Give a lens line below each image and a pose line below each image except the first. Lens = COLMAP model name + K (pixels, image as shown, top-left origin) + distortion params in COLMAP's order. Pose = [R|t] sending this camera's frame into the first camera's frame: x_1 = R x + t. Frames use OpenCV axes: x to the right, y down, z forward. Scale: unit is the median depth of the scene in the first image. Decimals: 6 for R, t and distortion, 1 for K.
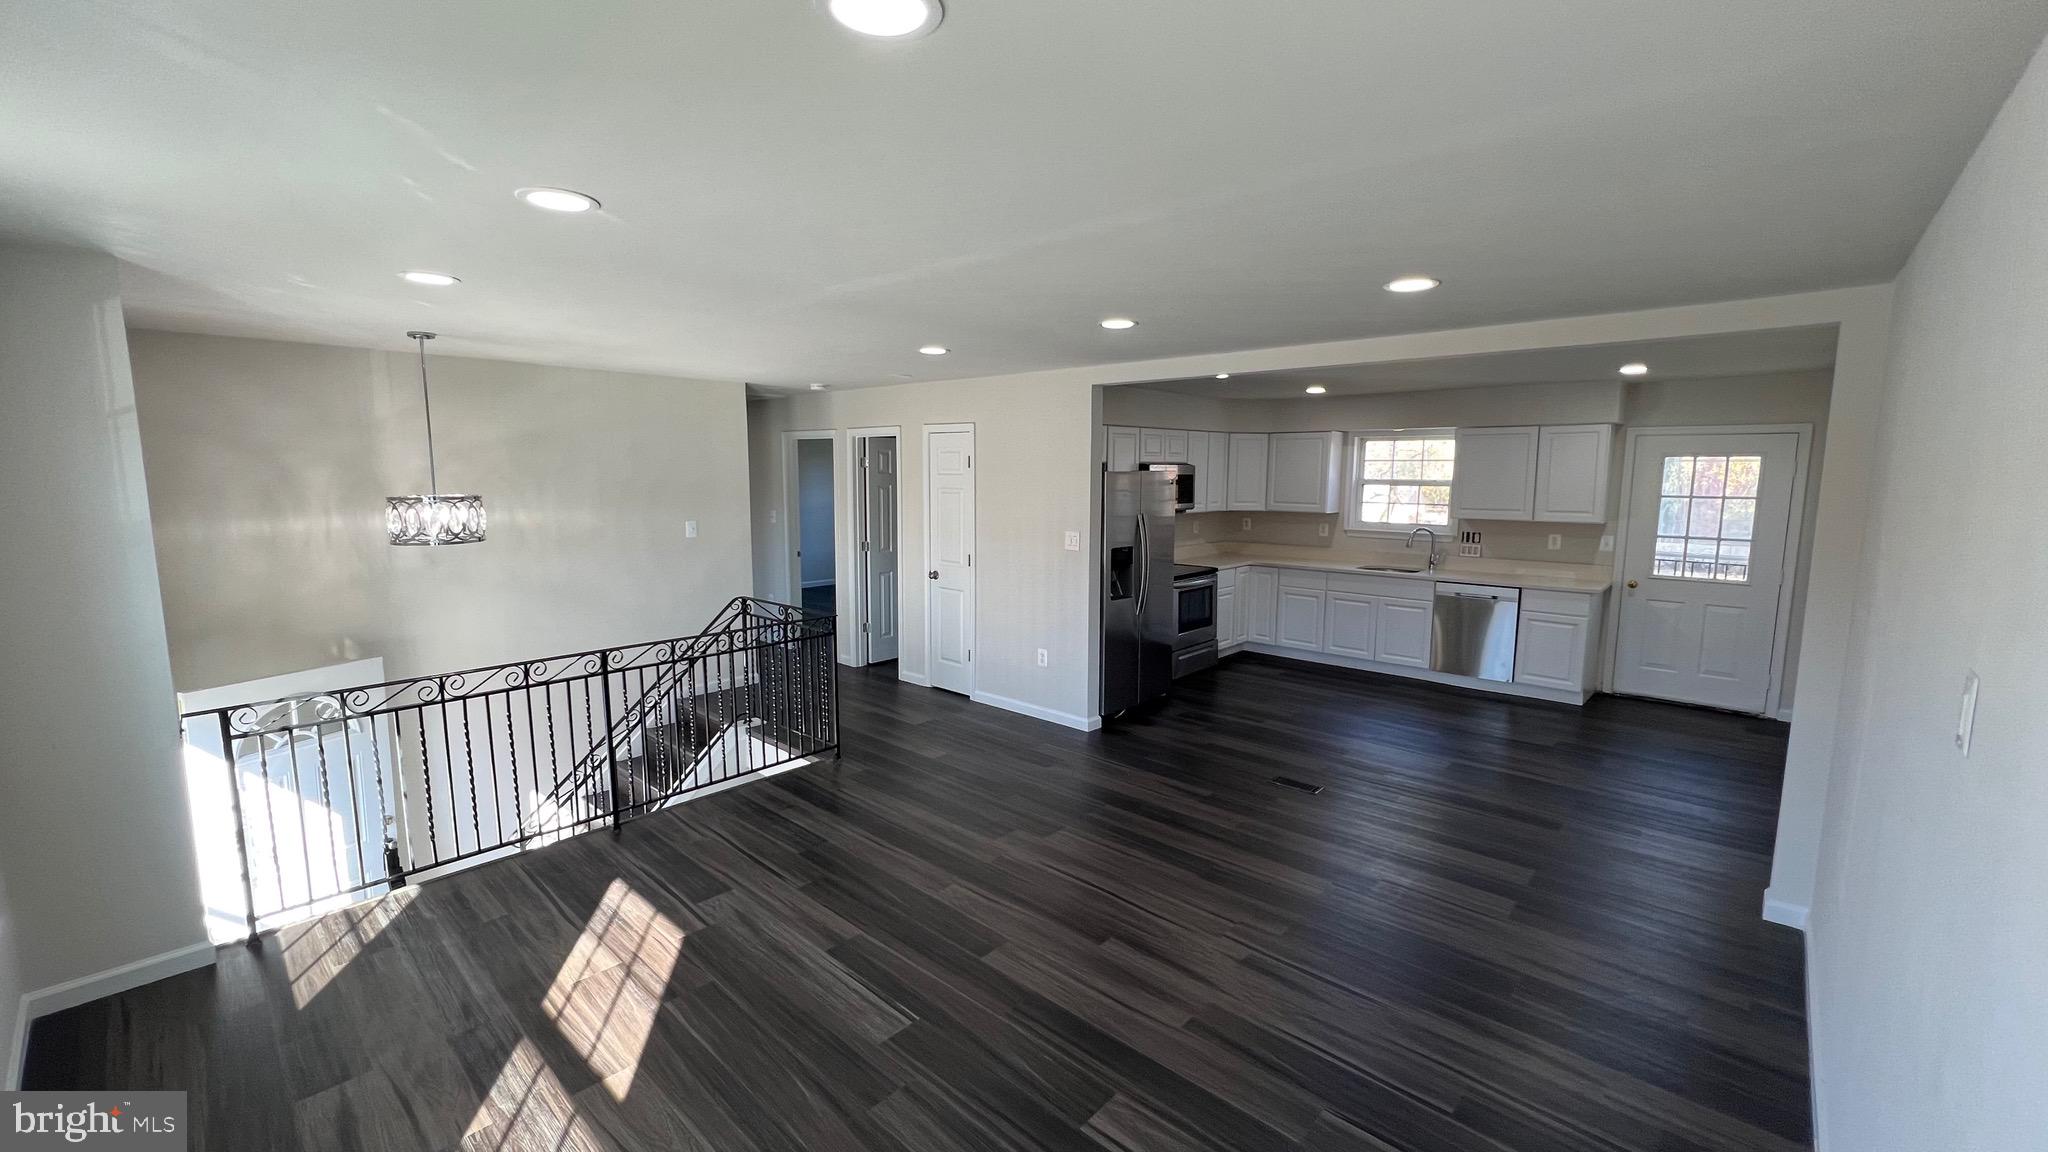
lens RADIAL K [[827.6, 0, 1024.0], [0, 827.6, 576.0], [0, 0, 1]] dist [0.000018, 0.000142]
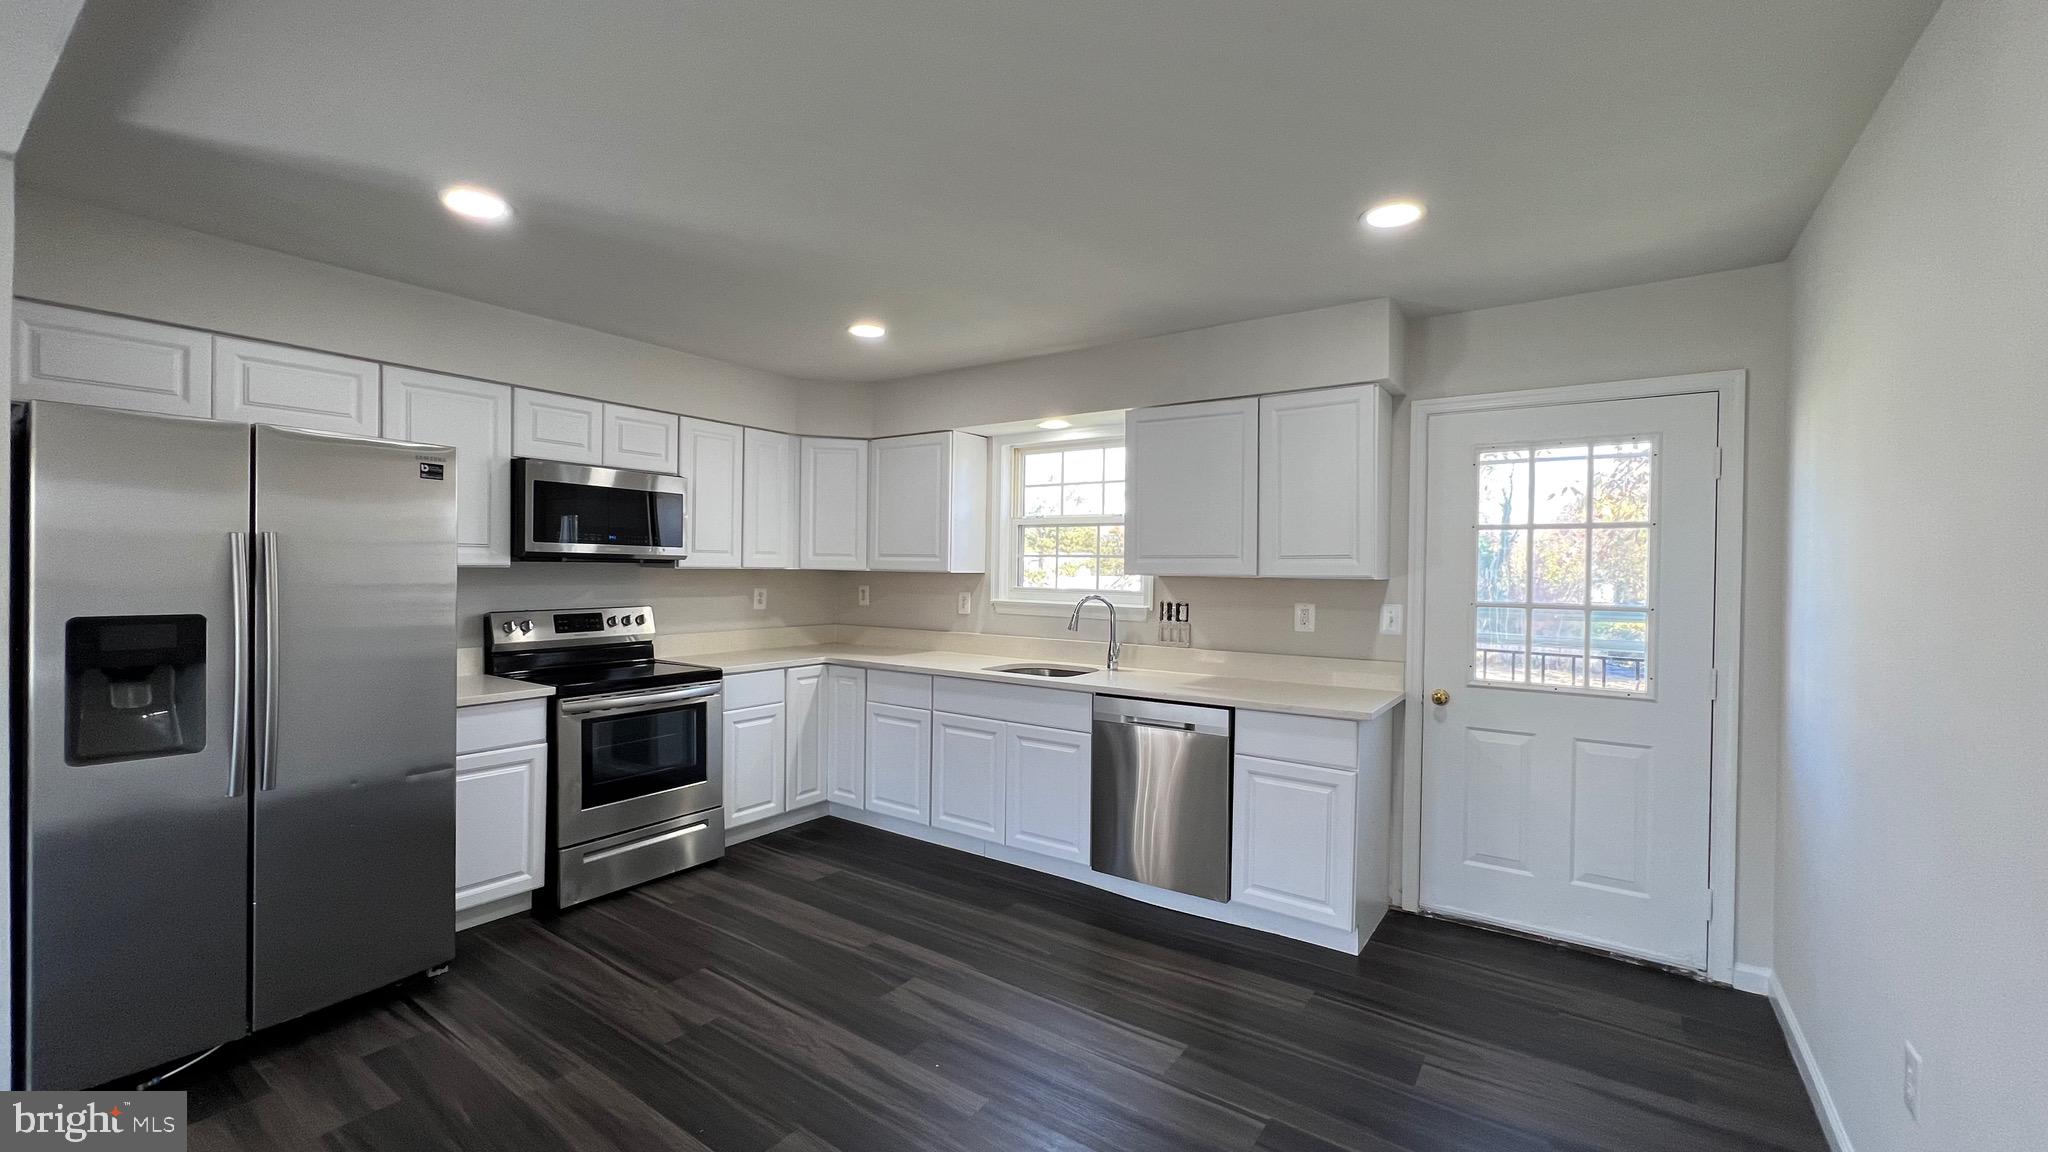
lens RADIAL K [[827.6, 0, 1024.0], [0, 827.6, 576.0], [0, 0, 1]] dist [0.000018, 0.000142]
pose [[0.990899, 0.010406, 0.134205, 0.401103], [0.005721, 0.992851, -0.119220, -0.005347], [-0.134486, 0.118903, 0.983756, 0.509263]]
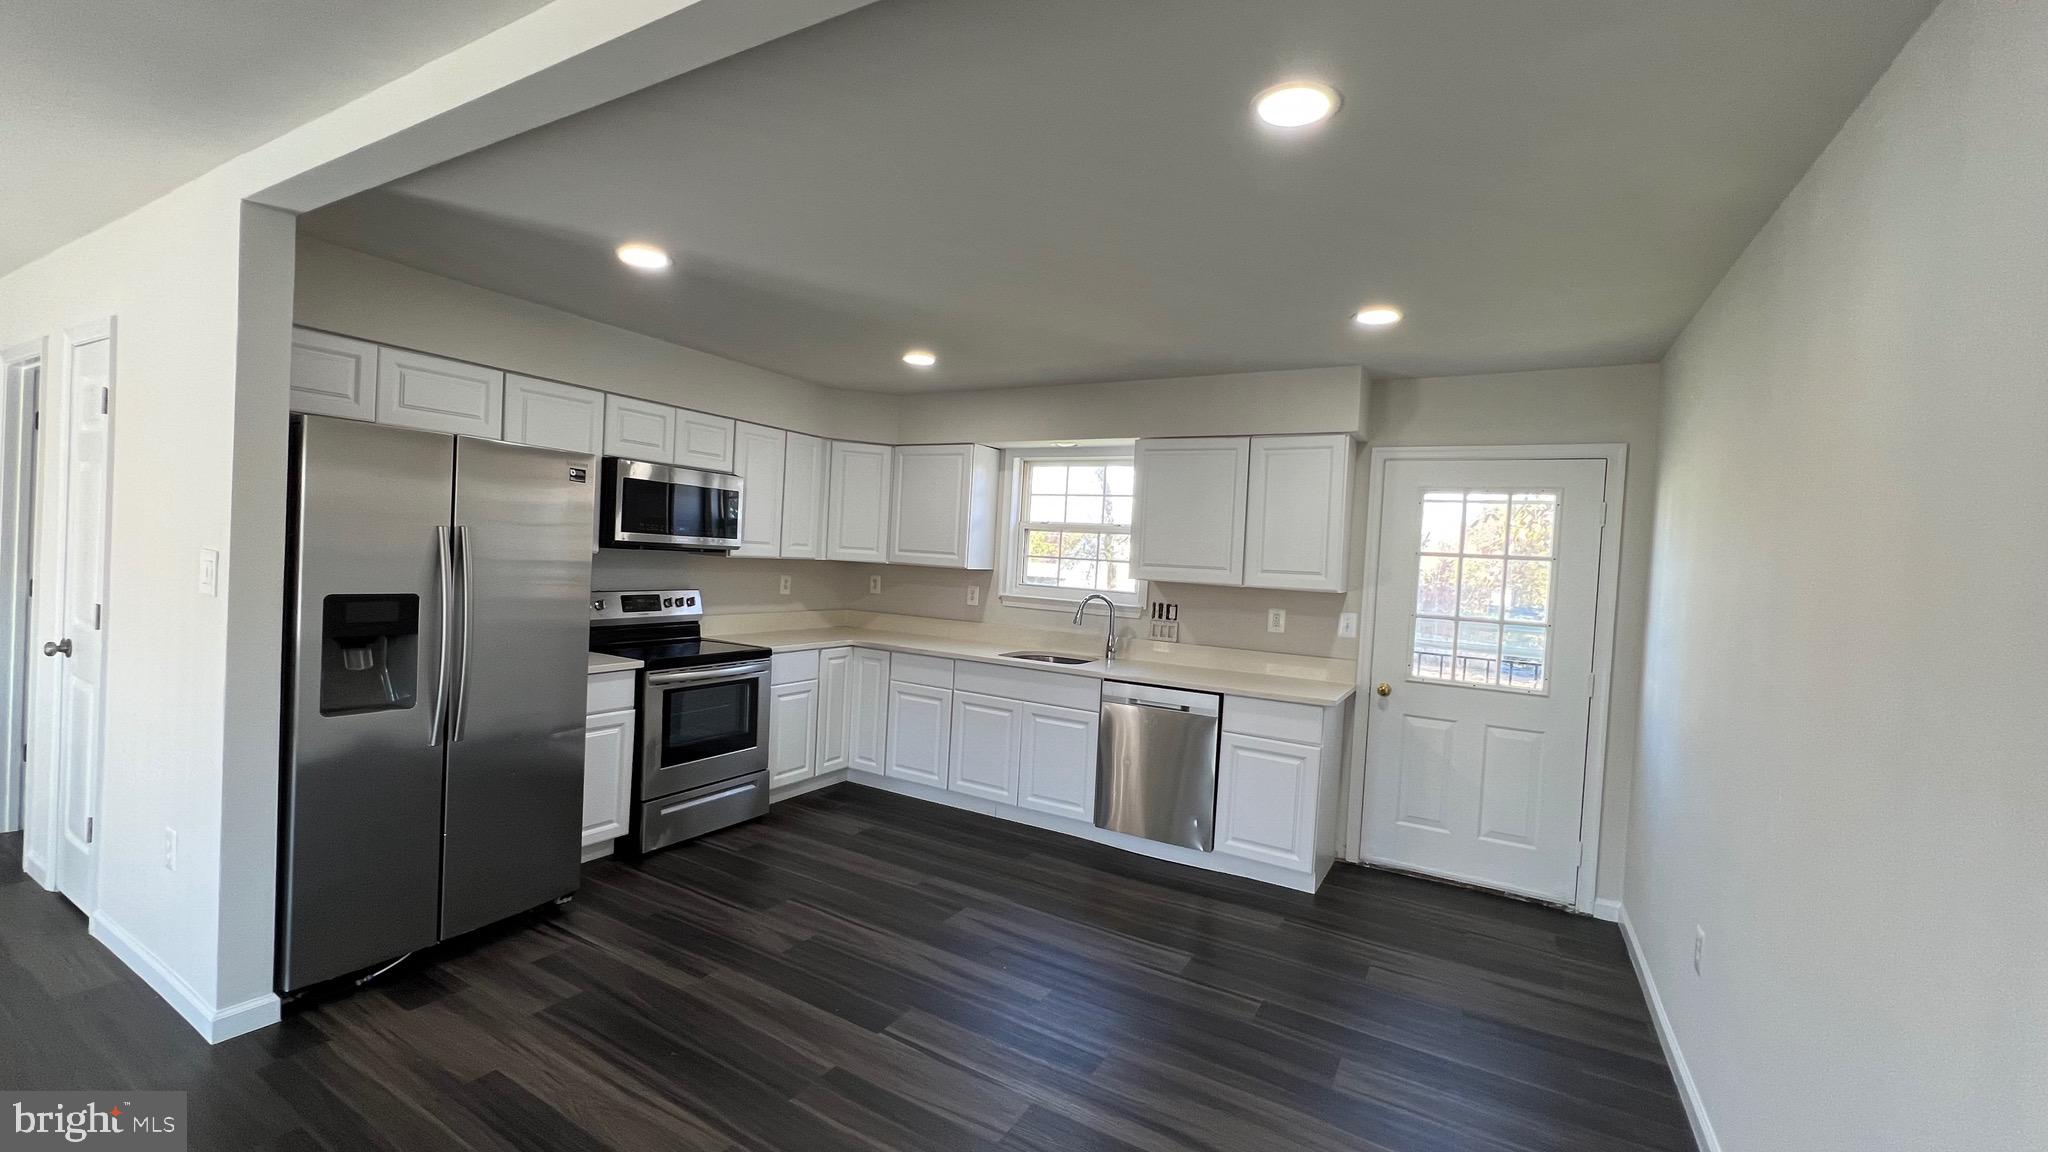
lens RADIAL K [[827.6, 0, 1024.0], [0, 827.6, 576.0], [0, 0, 1]] dist [0.000018, 0.000142]
pose [[0.974362, 0.045154, 0.220406, 0.315033], [-0.023262, 0.994621, -0.100931, -0.006614], [-0.223778, 0.093216, 0.970172, 0.427848]]
